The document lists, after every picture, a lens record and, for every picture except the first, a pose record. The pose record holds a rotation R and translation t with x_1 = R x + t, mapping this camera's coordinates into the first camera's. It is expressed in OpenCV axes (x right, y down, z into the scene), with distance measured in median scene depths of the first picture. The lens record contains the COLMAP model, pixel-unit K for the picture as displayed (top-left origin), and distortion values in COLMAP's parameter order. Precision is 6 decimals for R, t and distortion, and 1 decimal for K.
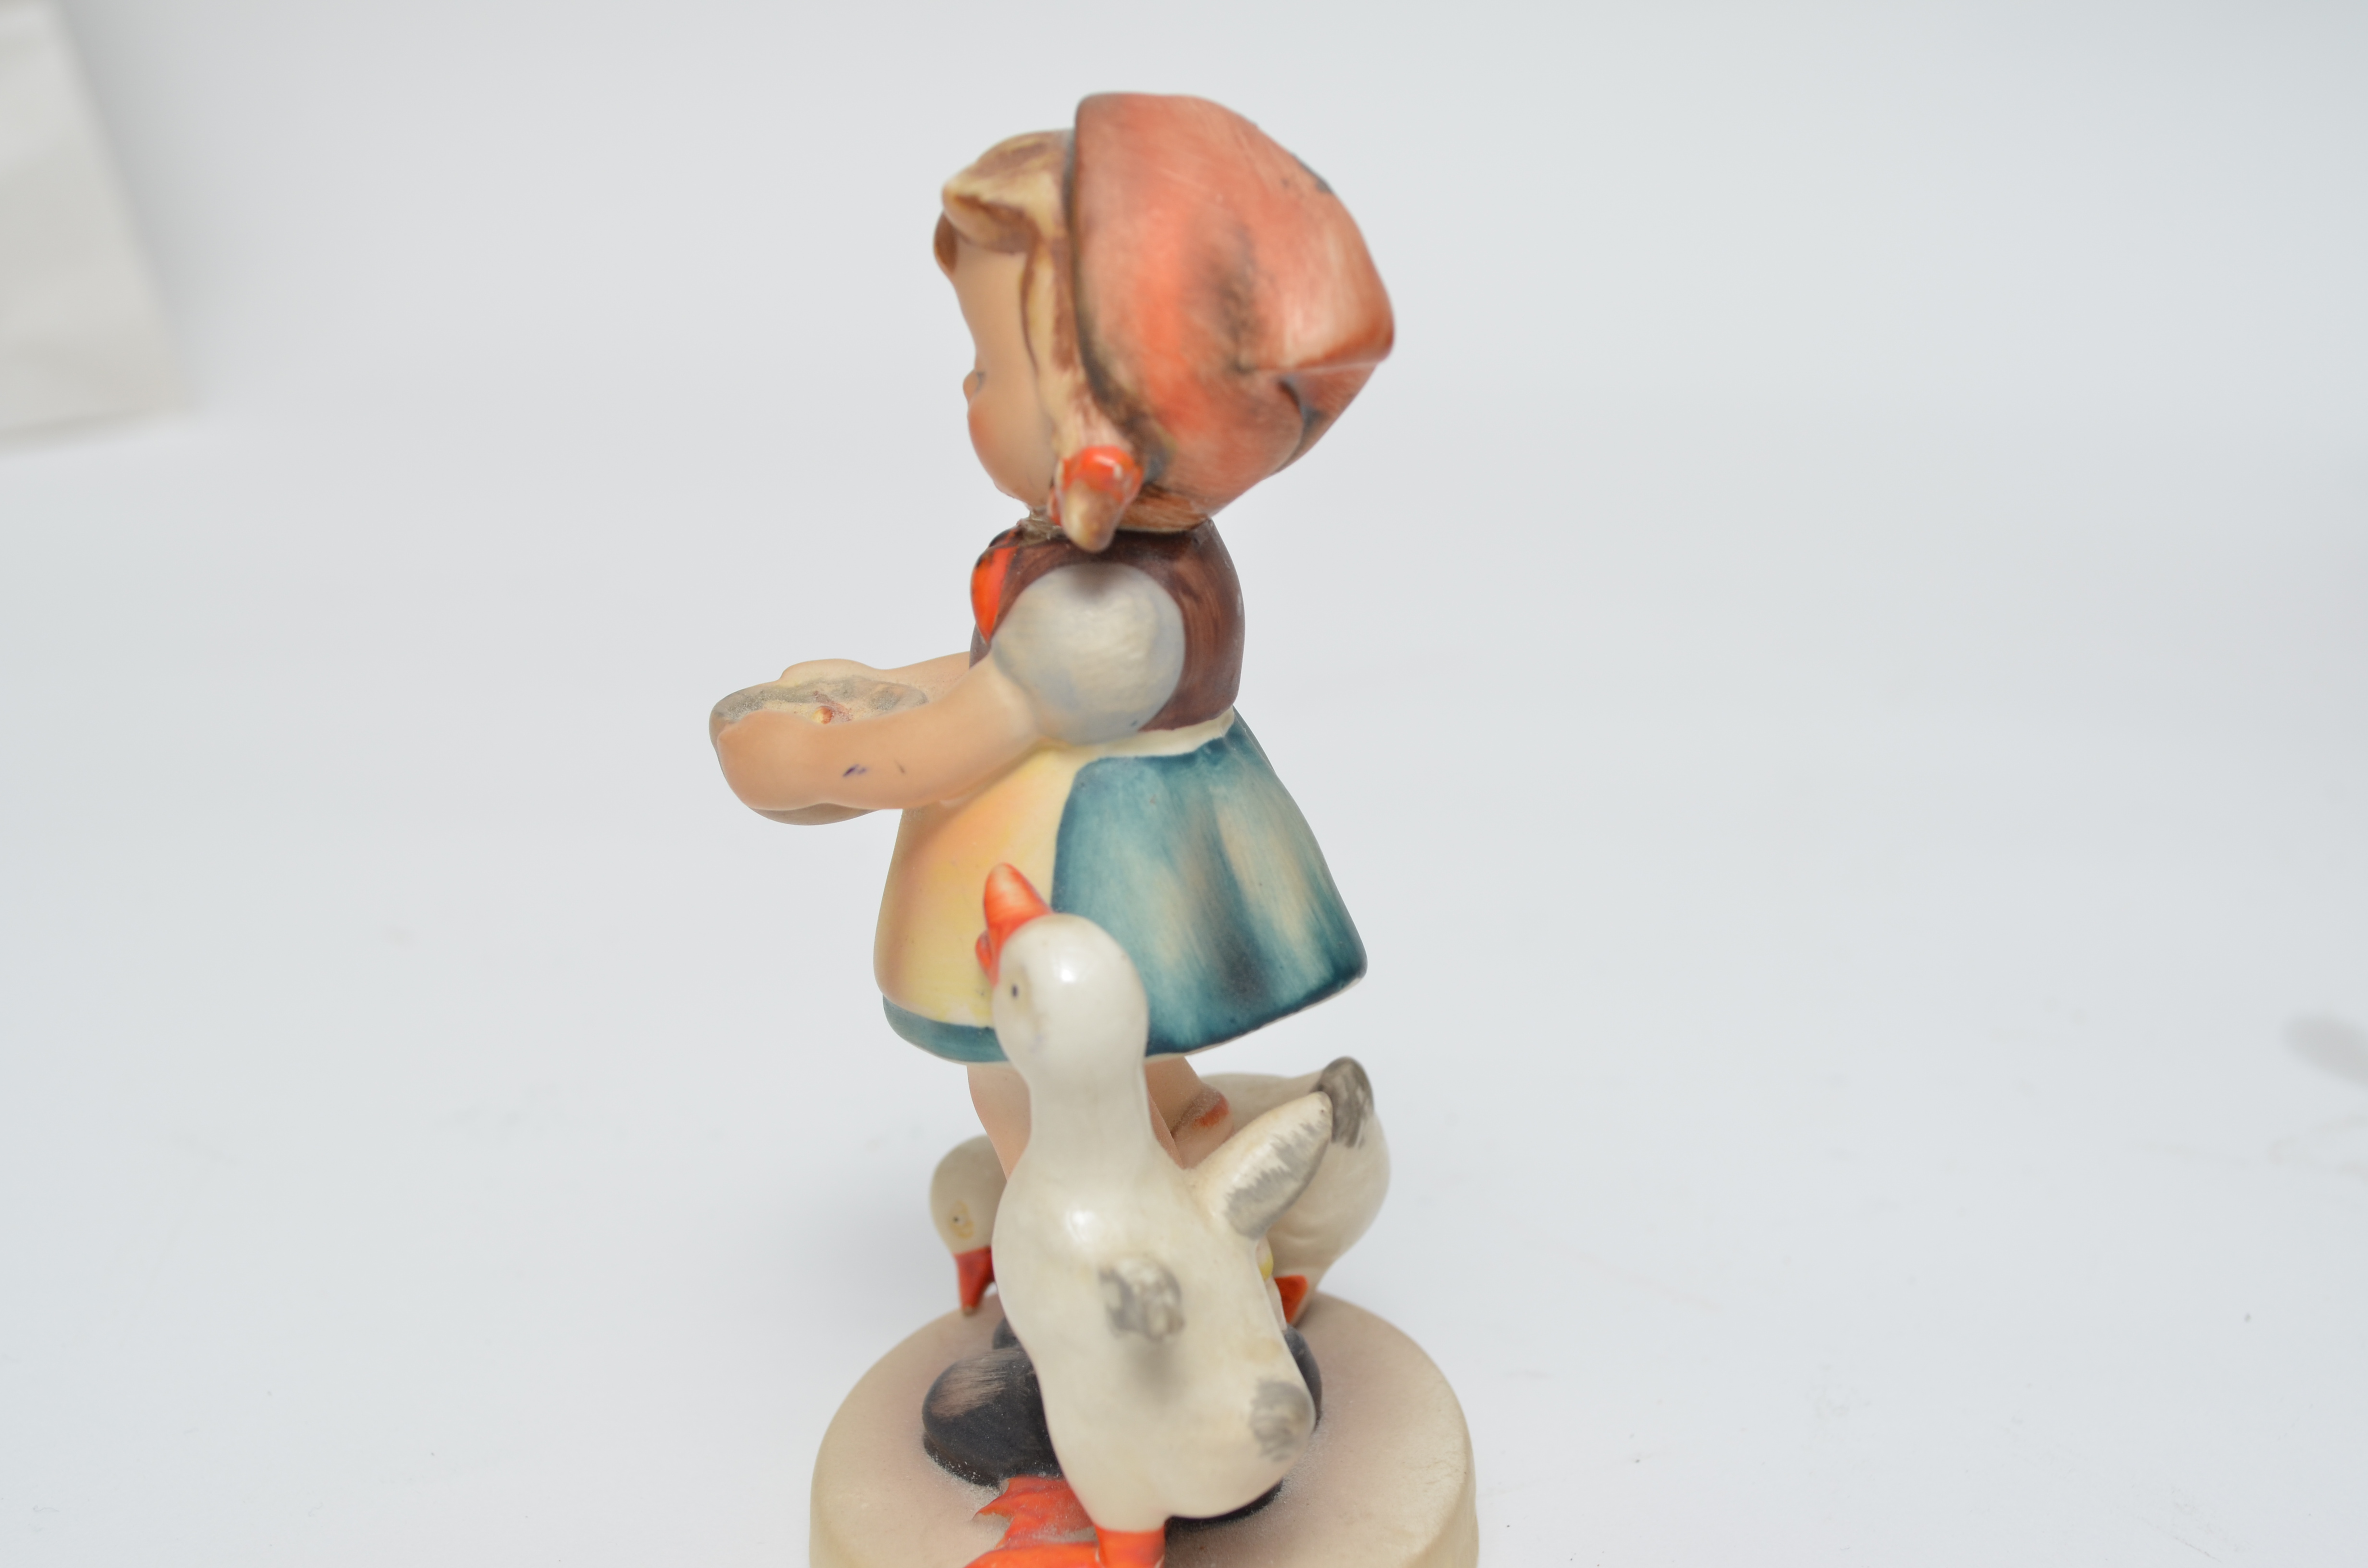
lens RADIAL K [[3048.9, 0, 1183.8], [0, 3048.9, 781.1], [0, 0, 1]] dist [-0.018104, 0.000000]
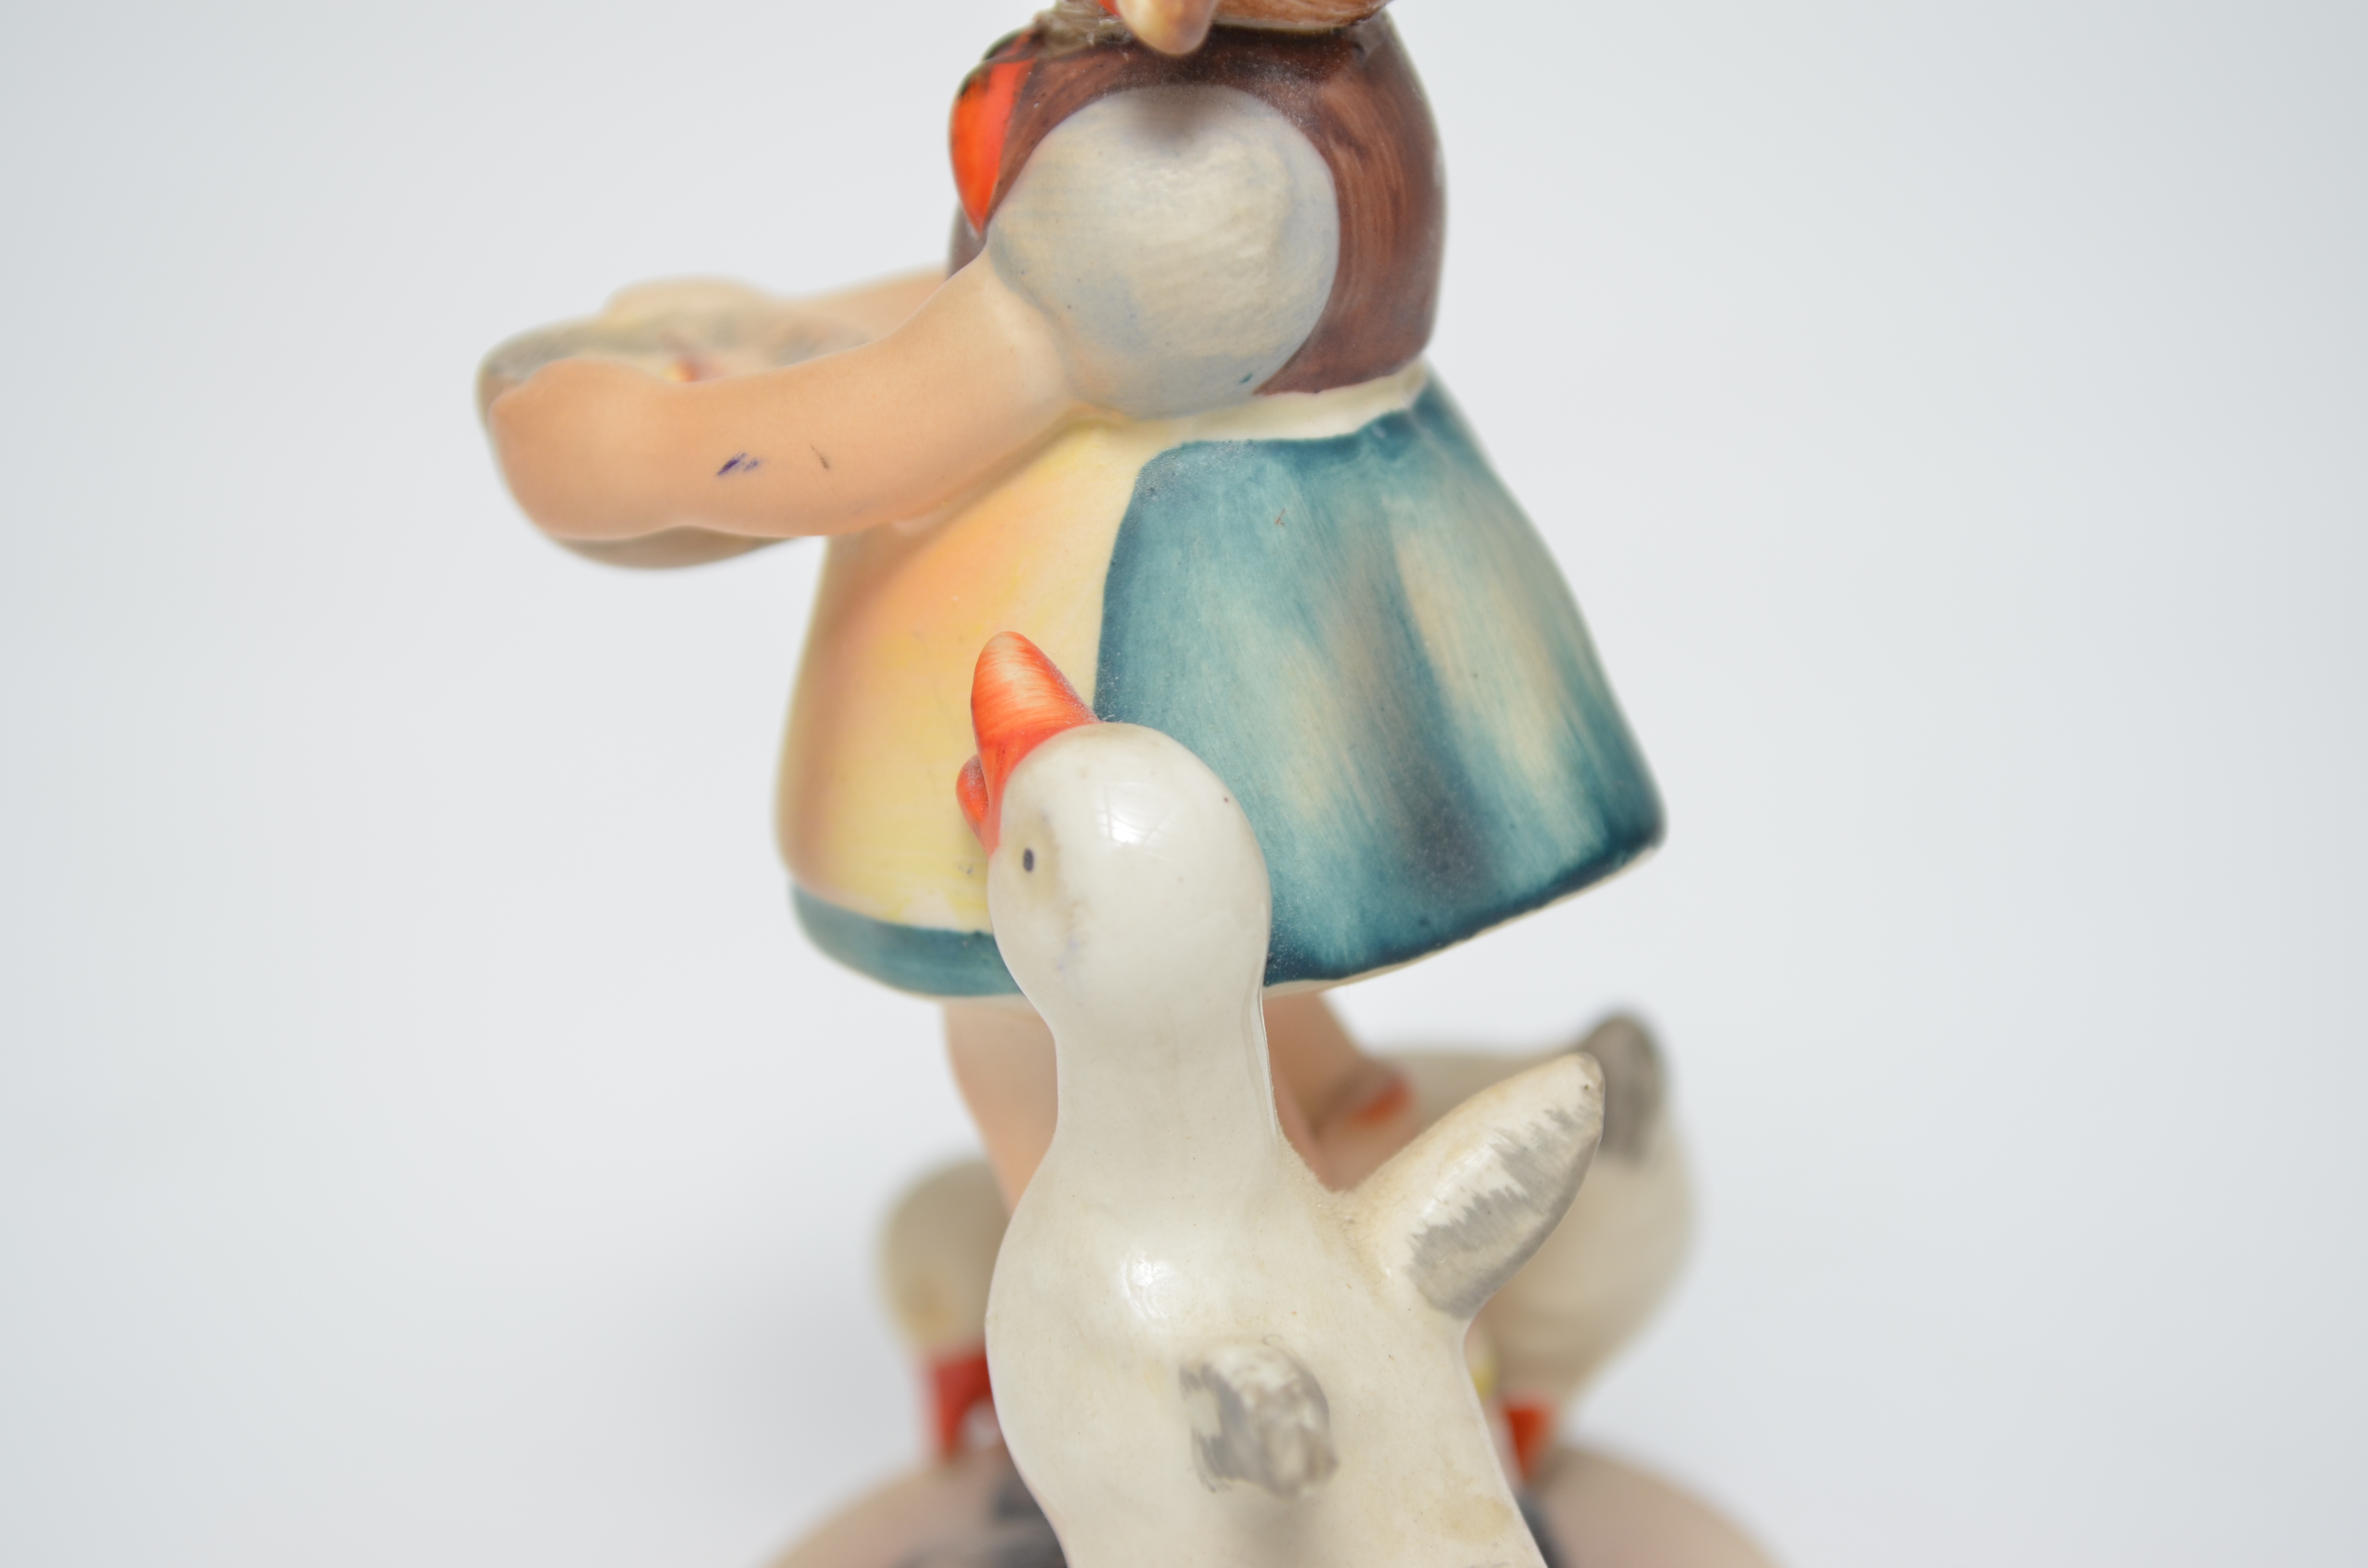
lens RADIAL K [[5181.9, 0, 1191.7], [0, 5181.9, 788.5], [0, 0, 1]] dist [0.088799, 0.000000]
pose [[0.999741, 0.003192, -0.022518, -0.004838], [-0.002581, 0.999629, 0.027099, 0.029448], [0.022597, -0.027034, 0.999379, 0.063908]]
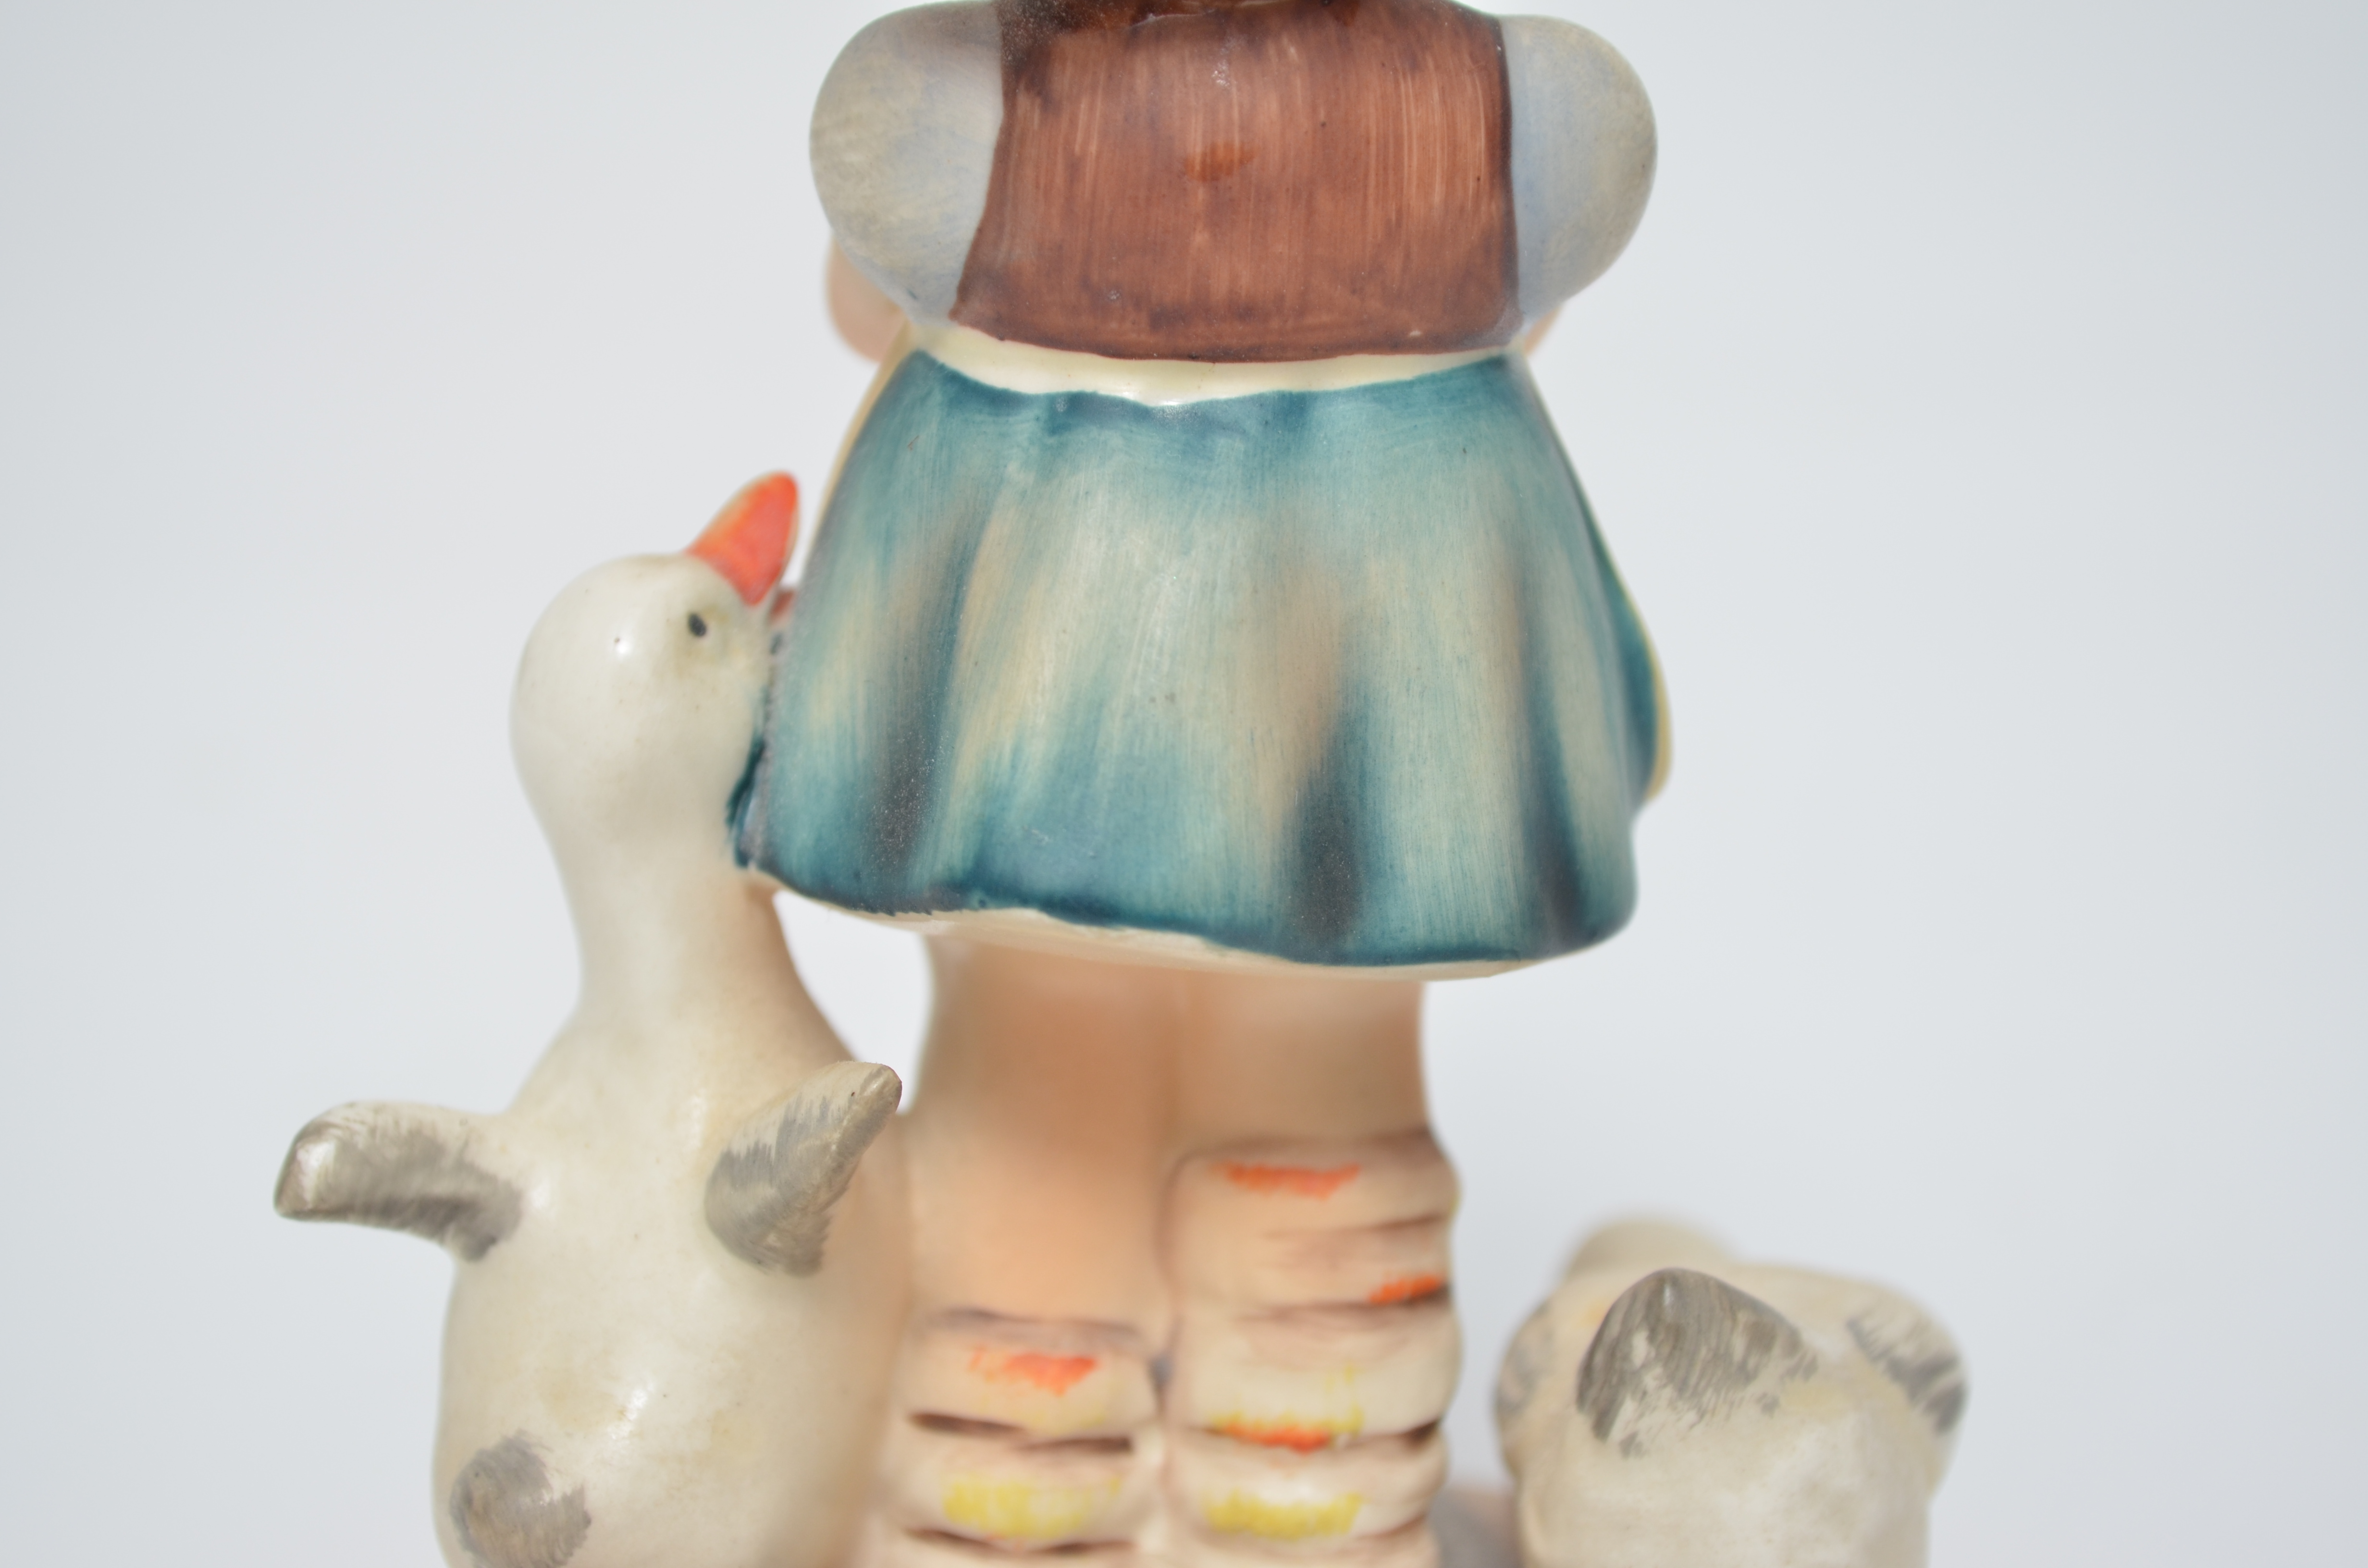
lens RADIAL K [[5496.2, 0, 1184.2], [0, 5496.2, 786.3], [0, 0, 1]] dist [0.059147, 0.000000]
pose [[0.207338, 0.290875, -0.934025, 0.933279], [-0.289035, 0.930363, 0.225574, -0.172035], [0.934596, 0.223196, 0.276973, 0.787059]]
